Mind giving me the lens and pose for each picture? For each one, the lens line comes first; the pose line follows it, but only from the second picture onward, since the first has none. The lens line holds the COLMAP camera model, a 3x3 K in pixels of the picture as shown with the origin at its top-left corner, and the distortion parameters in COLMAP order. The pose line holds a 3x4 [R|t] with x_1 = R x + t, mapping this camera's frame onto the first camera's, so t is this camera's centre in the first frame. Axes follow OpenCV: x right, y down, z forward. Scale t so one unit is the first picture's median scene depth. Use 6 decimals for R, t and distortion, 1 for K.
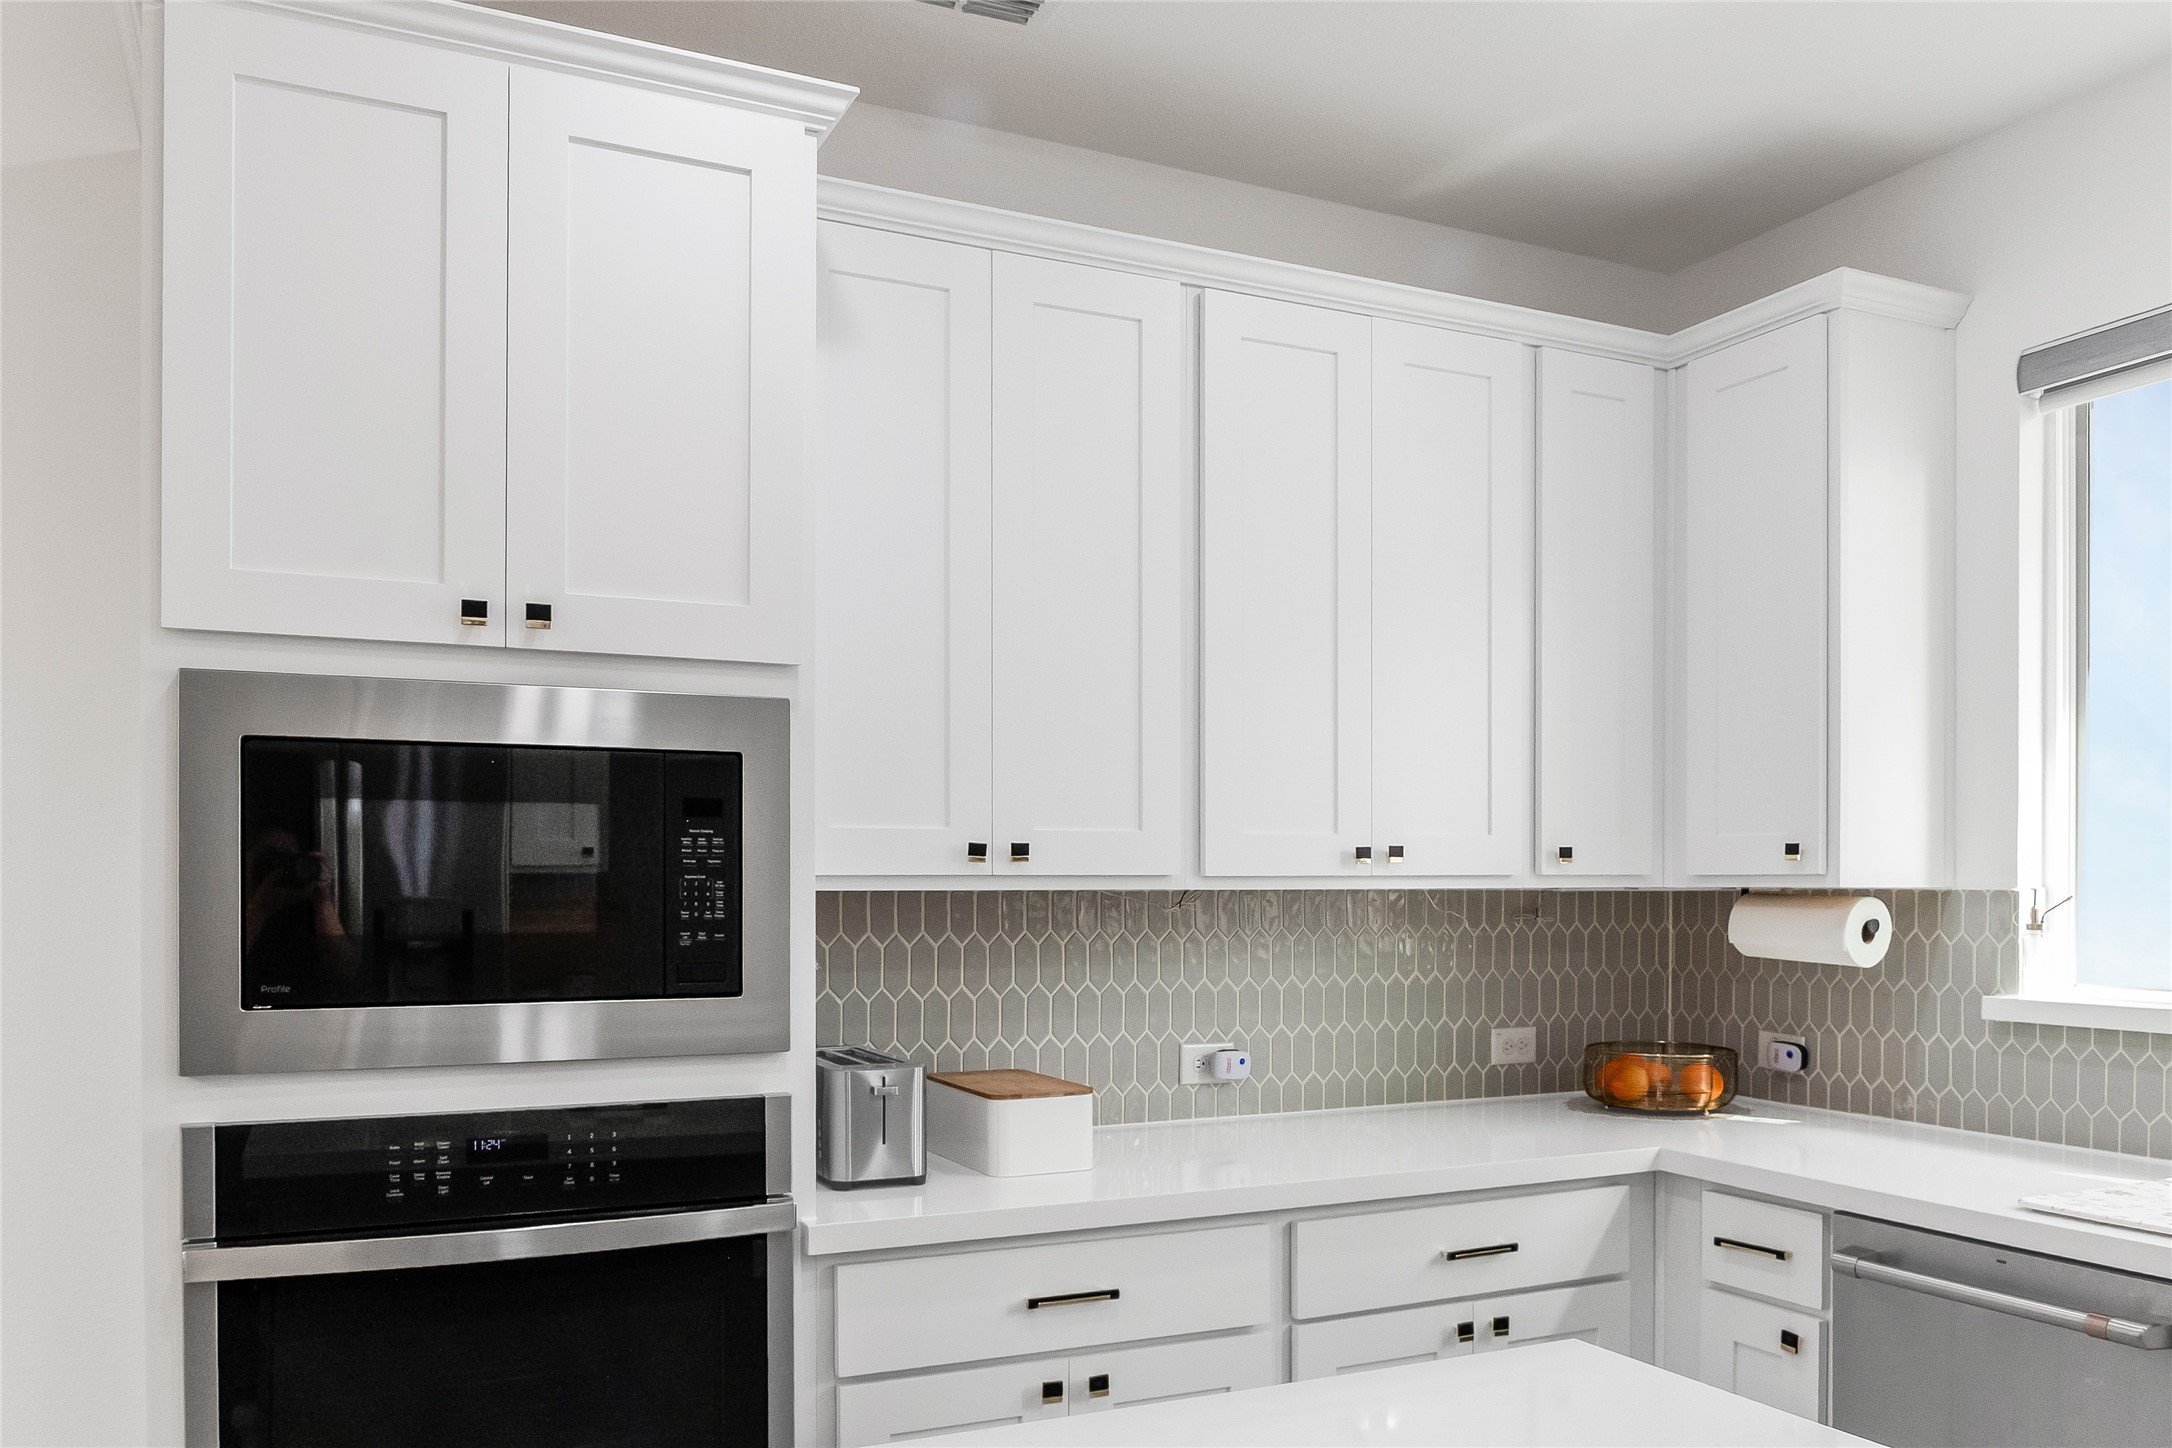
lens RADIAL K [[1722.5, 0, 1138.9], [0, 1722.5, 886.9], [0, 0, 1]] dist [-0.025971, 0.018477]
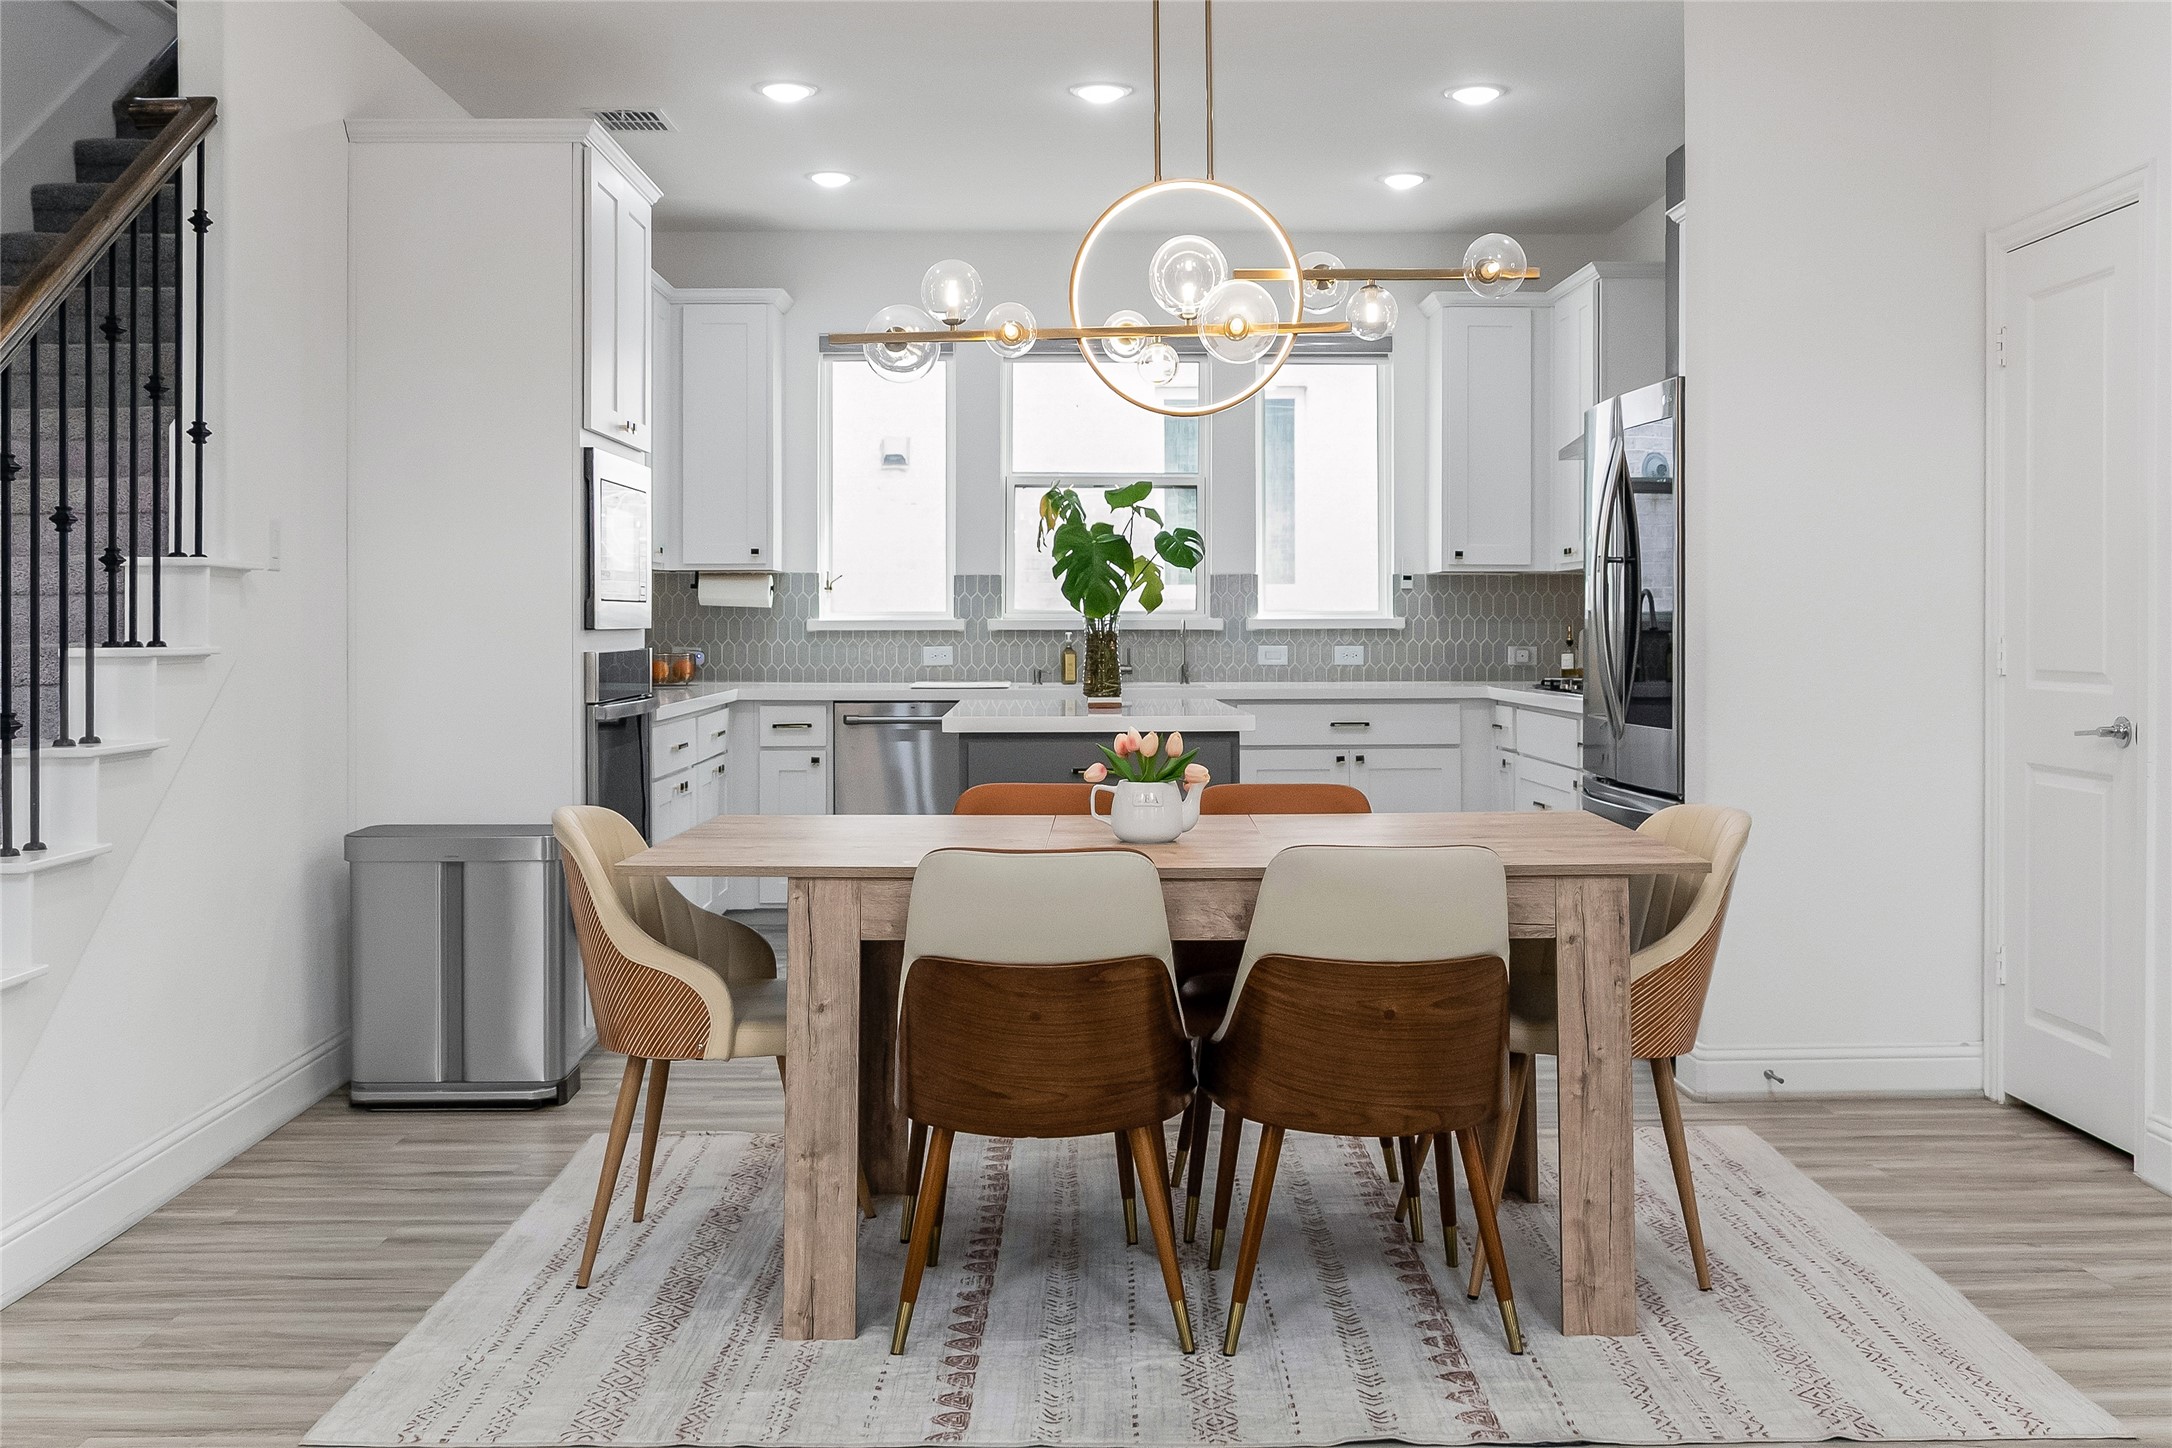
lens RADIAL K [[2076.7, 0, 1056.7], [0, 2076.7, 623.6], [0, 0, 1]] dist [-0.021063, 0.000000]
pose [[0.446059, -0.003681, 0.894996, -1.849056], [0.004189, 0.999989, 0.002025, 0.067144], [-0.894994, 0.002846, 0.446070, -0.515435]]
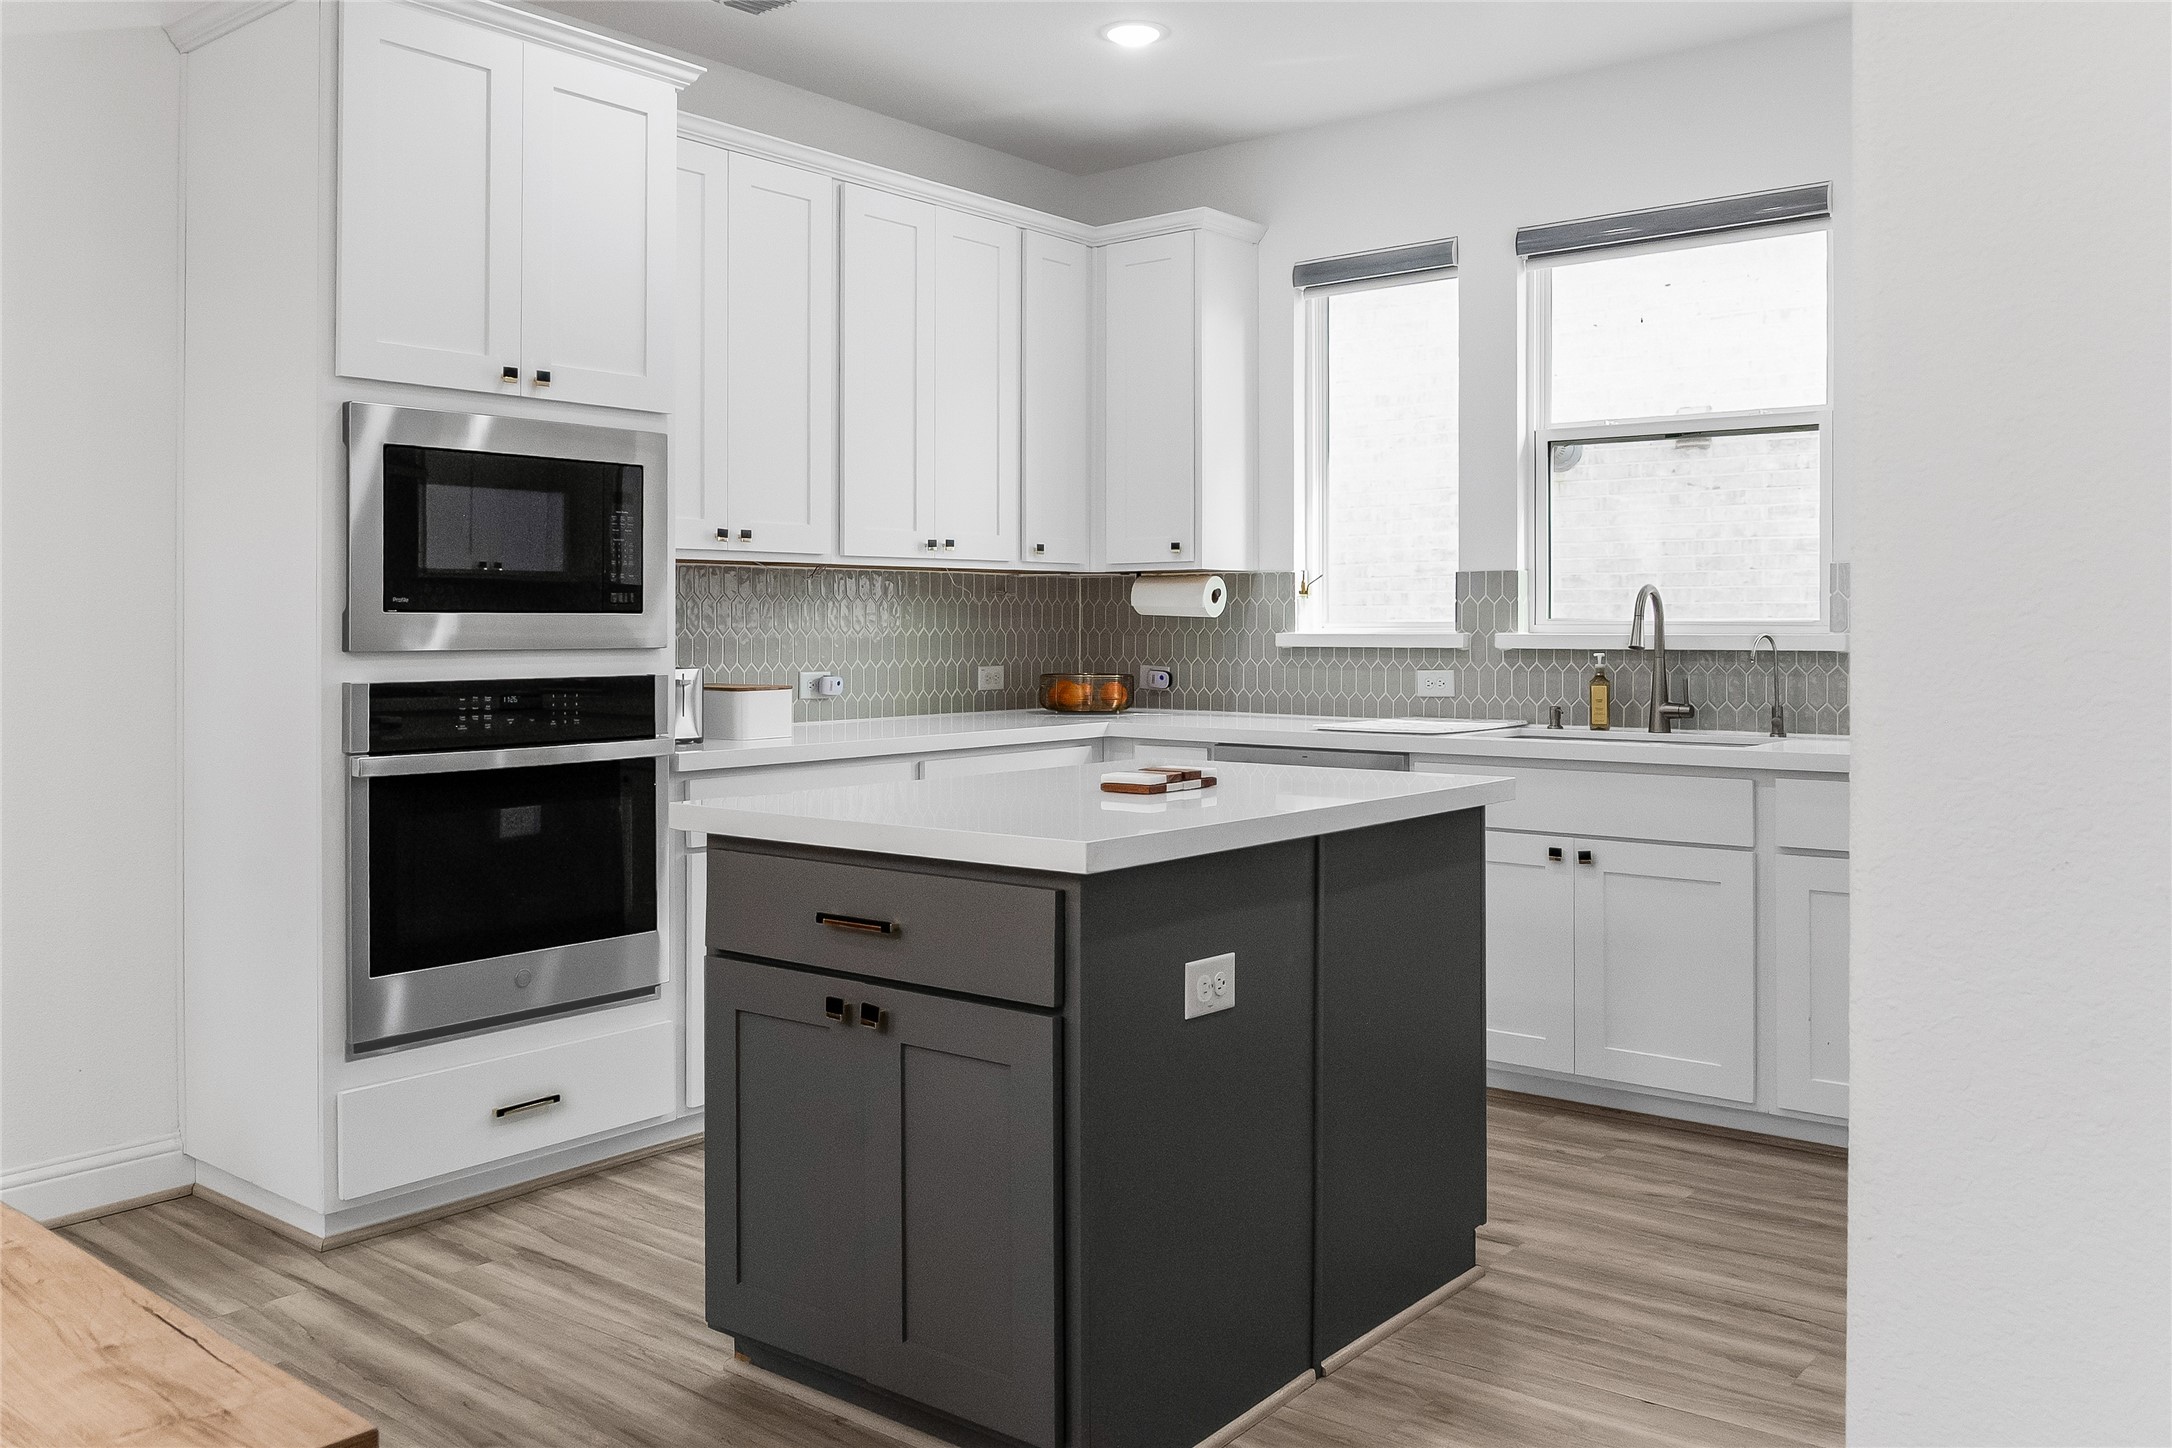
lens RADIAL K [[1722.5, 0, 1098.6], [0, 1722.5, 612.3], [0, 0, 1]] dist [-0.025971, 0.018477]
pose [[0.913340, 0.002003, 0.407194, -0.390142], [0.002405, 0.999944, -0.010313, 0.062493], [-0.407192, 0.010399, 0.913284, -0.528959]]
